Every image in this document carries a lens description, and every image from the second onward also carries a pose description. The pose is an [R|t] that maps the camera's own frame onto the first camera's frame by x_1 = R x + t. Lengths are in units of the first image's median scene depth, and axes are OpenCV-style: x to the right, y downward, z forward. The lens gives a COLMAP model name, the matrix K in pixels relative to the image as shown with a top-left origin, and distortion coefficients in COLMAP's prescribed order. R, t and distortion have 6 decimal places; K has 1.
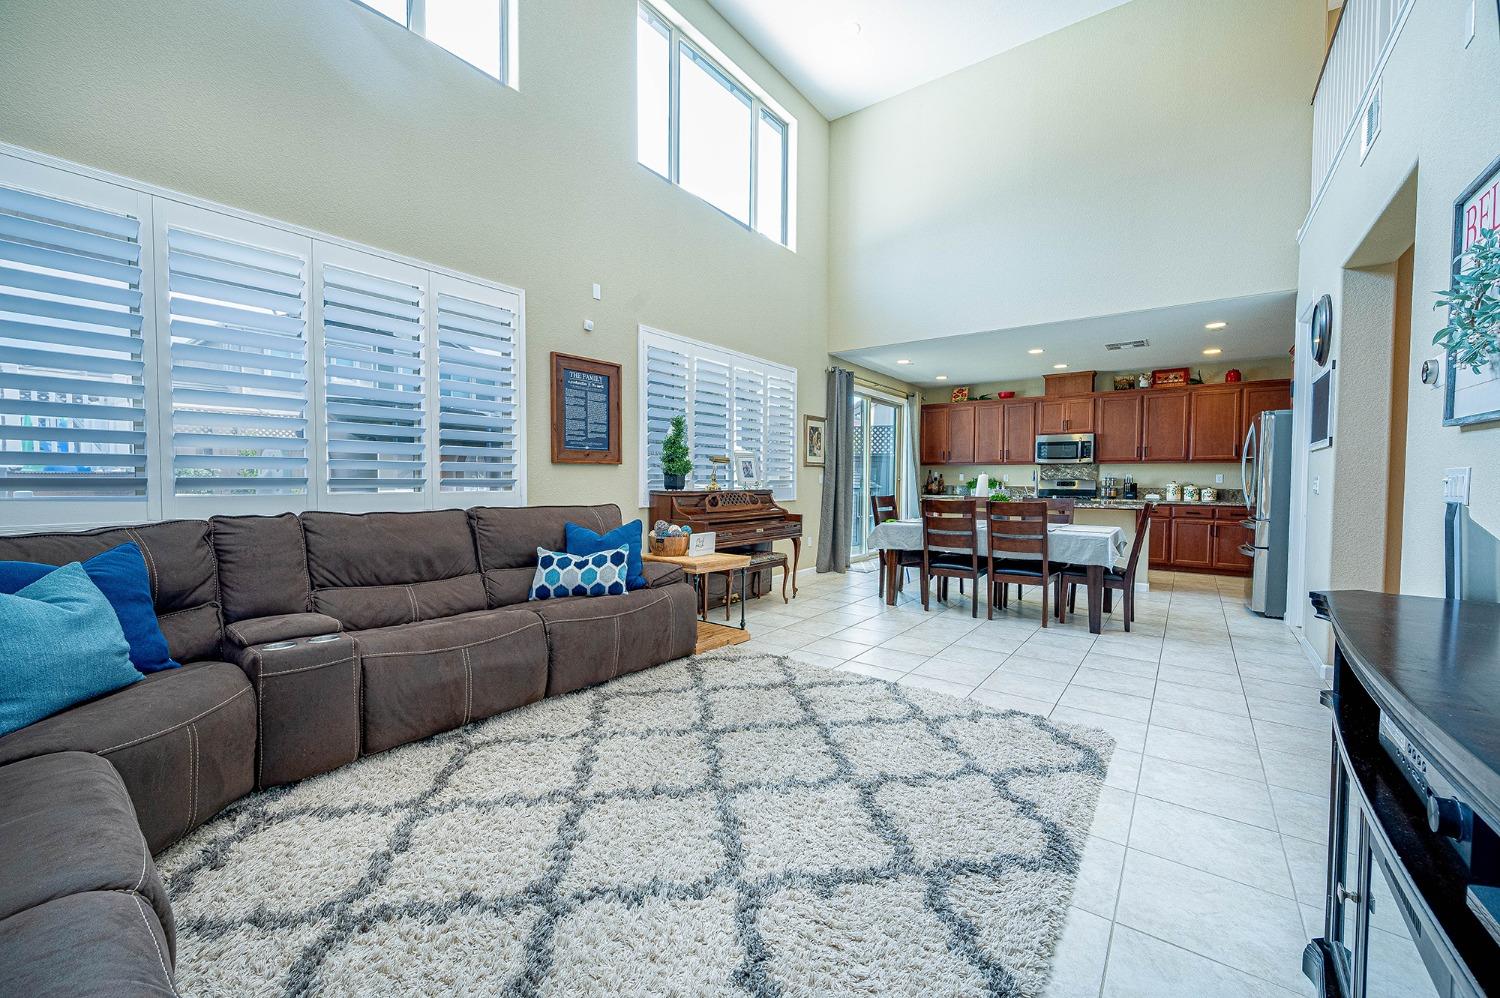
lens RADIAL K [[588.1, 0, 750.5], [0, 588.1, 499.0], [0, 0, 1]] dist [-0.000852, -0.000193]
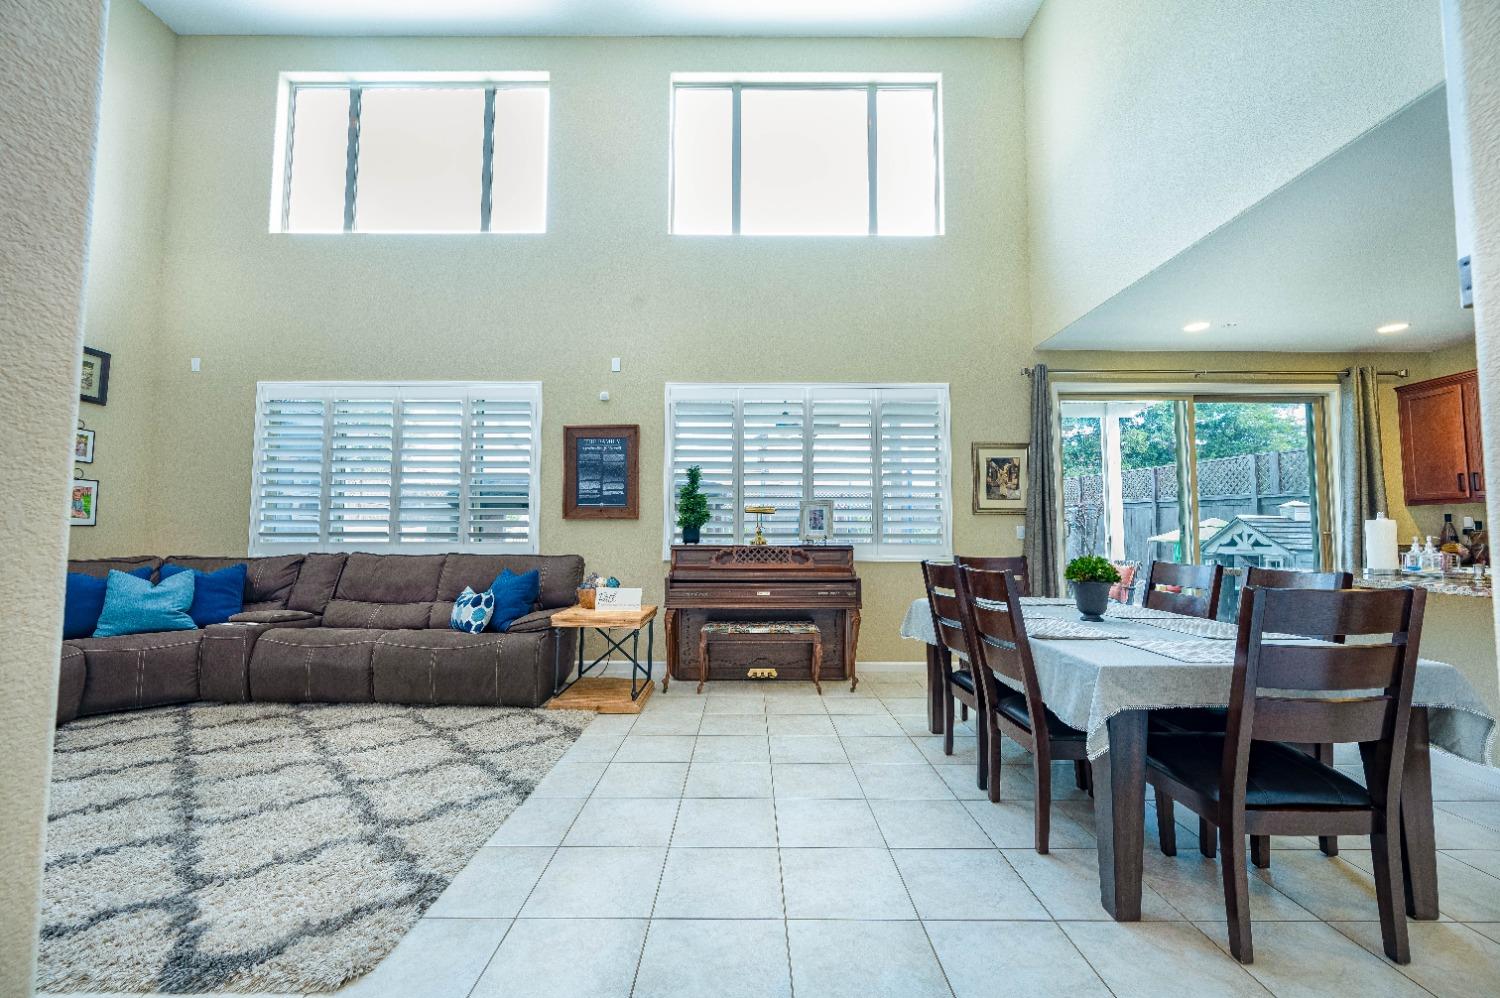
lens RADIAL K [[588.1, 0, 749.7], [0, 588.1, 501.3], [0, 0, 1]] dist [-0.000852, -0.000193]
pose [[0.600922, -0.050670, -0.797700, 0.482090], [-0.026391, 0.996187, -0.083158, -0.004915], [0.798872, 0.071024, 0.597293, 0.346849]]
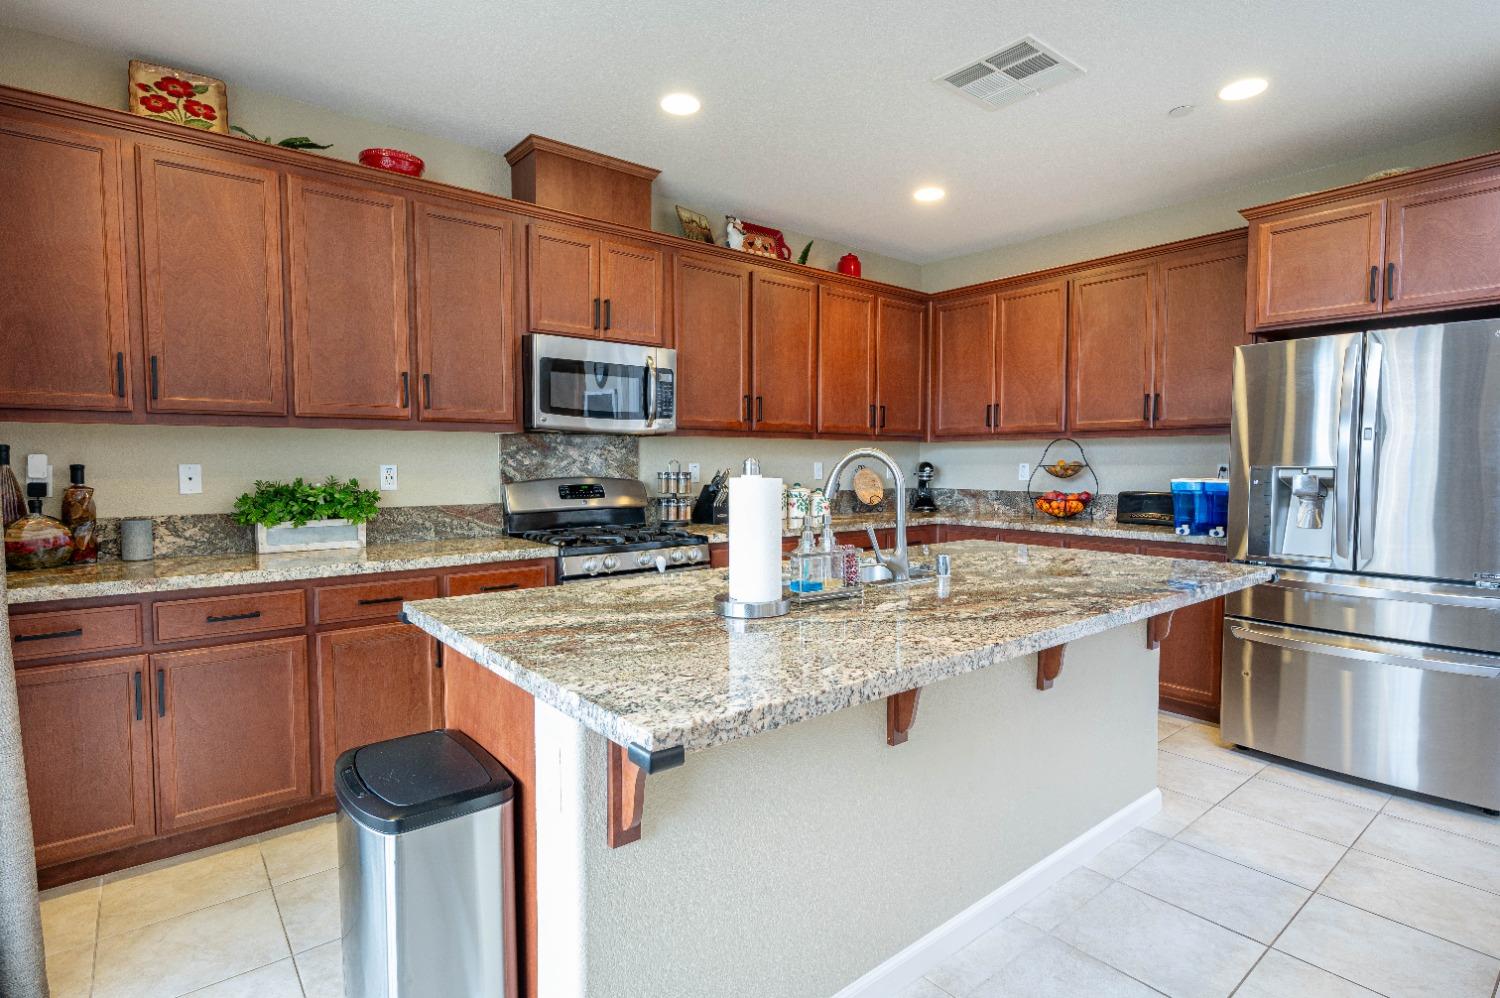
lens RADIAL K [[746.5, 0, 750.5], [0, 746.5, 496.9], [0, 0, 1]] dist [-0.001457, -0.000075]
pose [[0.237789, -0.054668, 0.969777, 0.175237], [0.035182, 0.998244, 0.047646, -0.048625], [-0.970679, 0.022789, 0.239295, 0.976826]]
